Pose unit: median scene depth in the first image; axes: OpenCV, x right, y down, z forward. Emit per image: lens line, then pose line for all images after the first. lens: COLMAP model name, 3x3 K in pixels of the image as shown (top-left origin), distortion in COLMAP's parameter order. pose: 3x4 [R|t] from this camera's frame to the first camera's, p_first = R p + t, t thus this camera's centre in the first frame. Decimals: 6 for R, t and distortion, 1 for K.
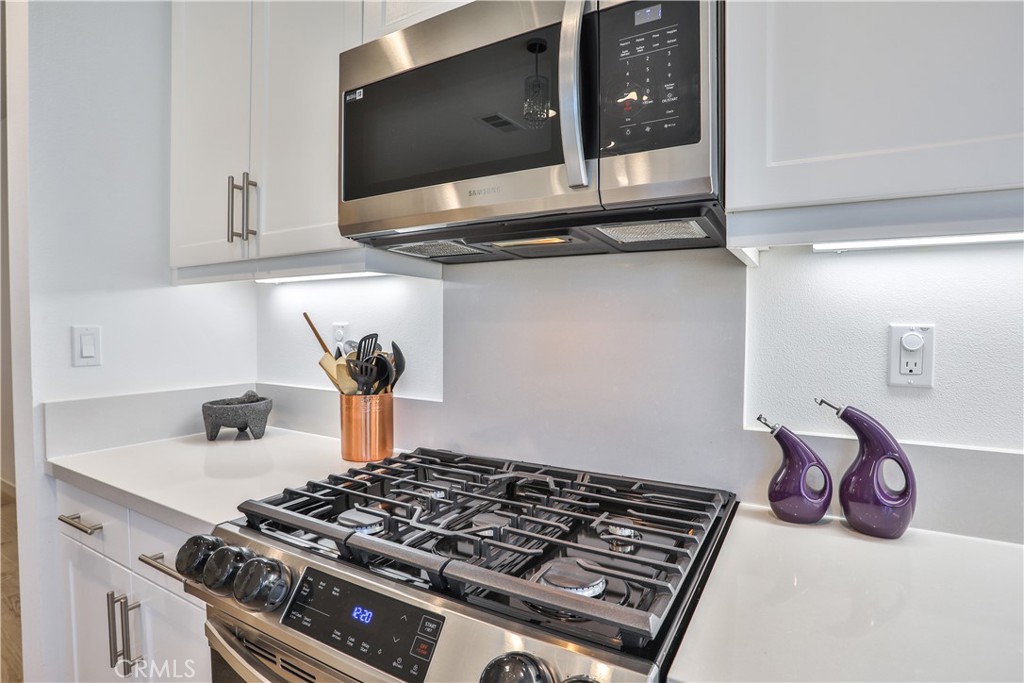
lens RADIAL K [[516.9, 0, 512.0], [0, 516.9, 341.5], [0, 0, 1]] dist [-0.045876, 0.000661]
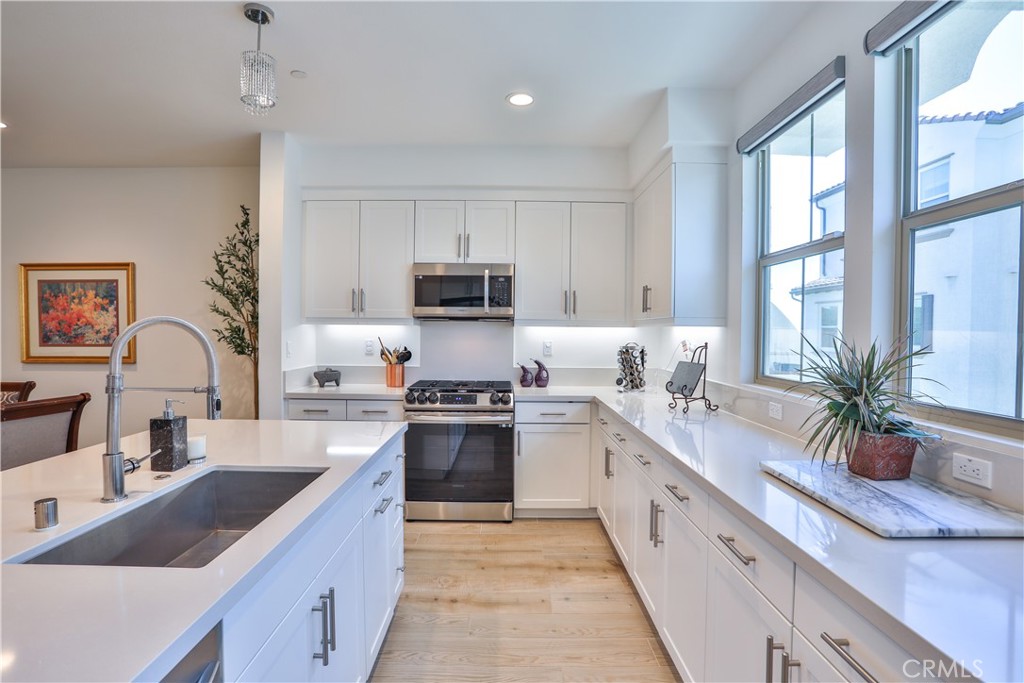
lens RADIAL K [[516.9, 0, 512.0], [0, 516.9, 341.5], [0, 0, 1]] dist [-0.045876, 0.000661]
pose [[0.860513, -0.002912, 0.509420, -1.837388], [0.007915, 0.999939, -0.007653, -0.000432], [-0.509367, 0.010618, 0.860484, -2.812791]]
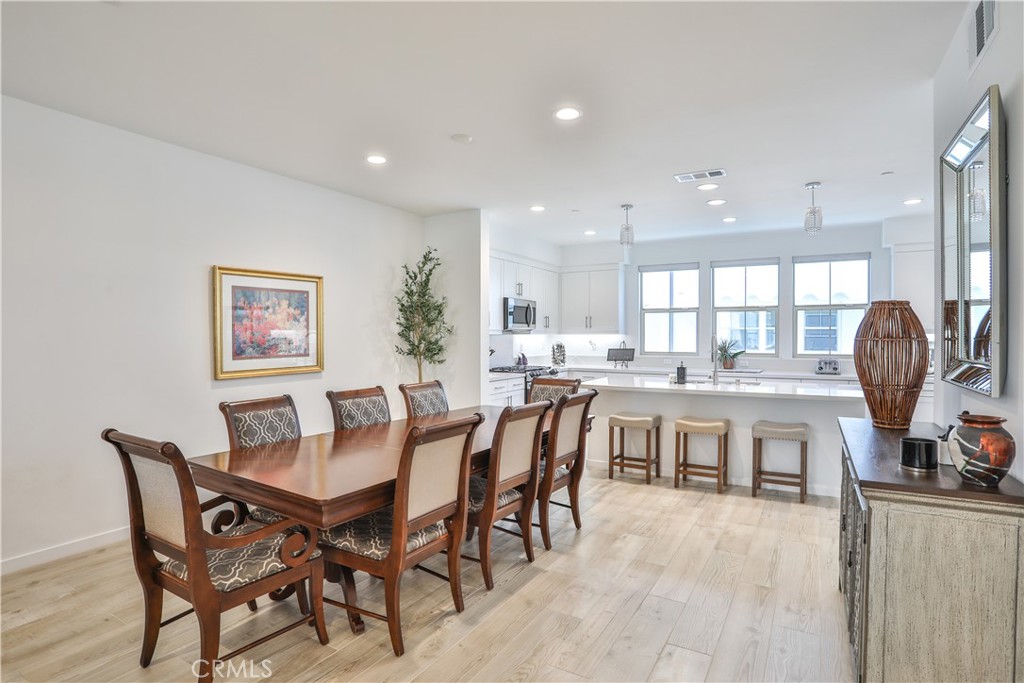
lens RADIAL K [[516.9, 0, 512.0], [0, 516.9, 341.5], [0, 0, 1]] dist [-0.045876, 0.000661]
pose [[0.008609, -0.017996, 0.999801, -7.480672], [0.028263, 0.999443, 0.017746, -0.189576], [-0.999563, 0.028104, 0.009112, 1.056371]]
